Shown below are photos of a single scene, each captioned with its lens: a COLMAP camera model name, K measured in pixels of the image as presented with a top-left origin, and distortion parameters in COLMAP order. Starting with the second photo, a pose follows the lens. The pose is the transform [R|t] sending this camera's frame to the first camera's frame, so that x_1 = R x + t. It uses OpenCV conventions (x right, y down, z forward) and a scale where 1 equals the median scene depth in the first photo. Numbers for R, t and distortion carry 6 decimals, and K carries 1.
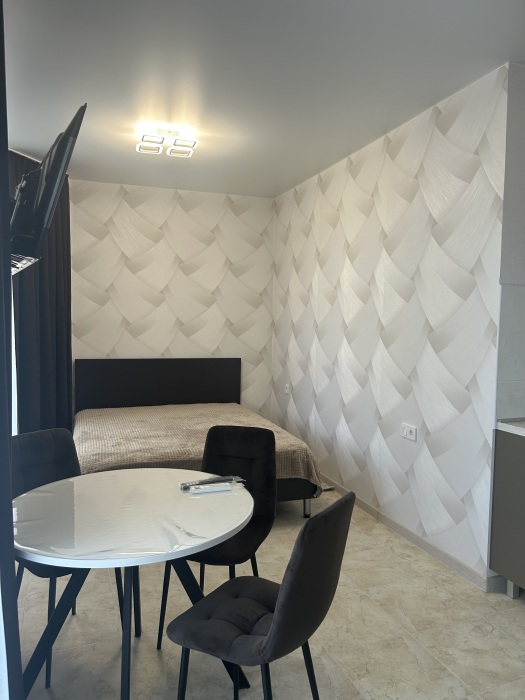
lens RADIAL K [[526.8, 0, 265.9], [0, 526.8, 351.1], [0, 0, 1]] dist [0.048238, -0.042216]
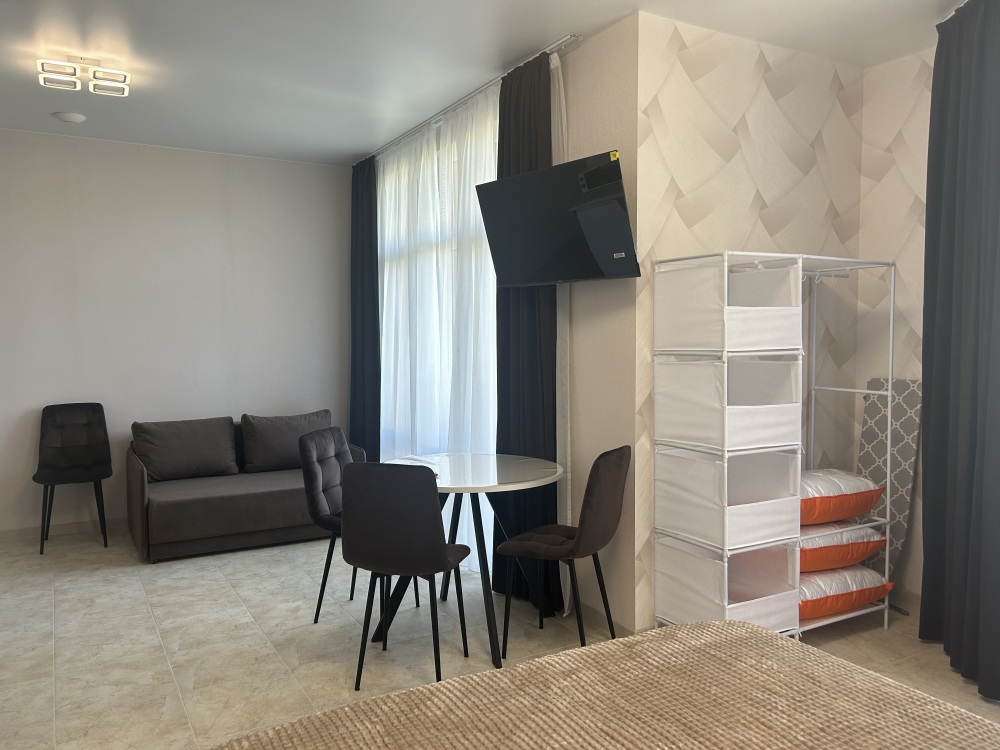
lens RADIAL K [[752.6, 0, 496.1], [0, 752.6, 371.1], [0, 0, 1]] dist [0.048238, -0.042216]
pose [[-0.987497, -0.005159, -0.157554, -0.014070], [-0.022082, 0.994137, 0.105848, -0.051030], [0.156084, 0.108003, -0.981821, 1.008088]]
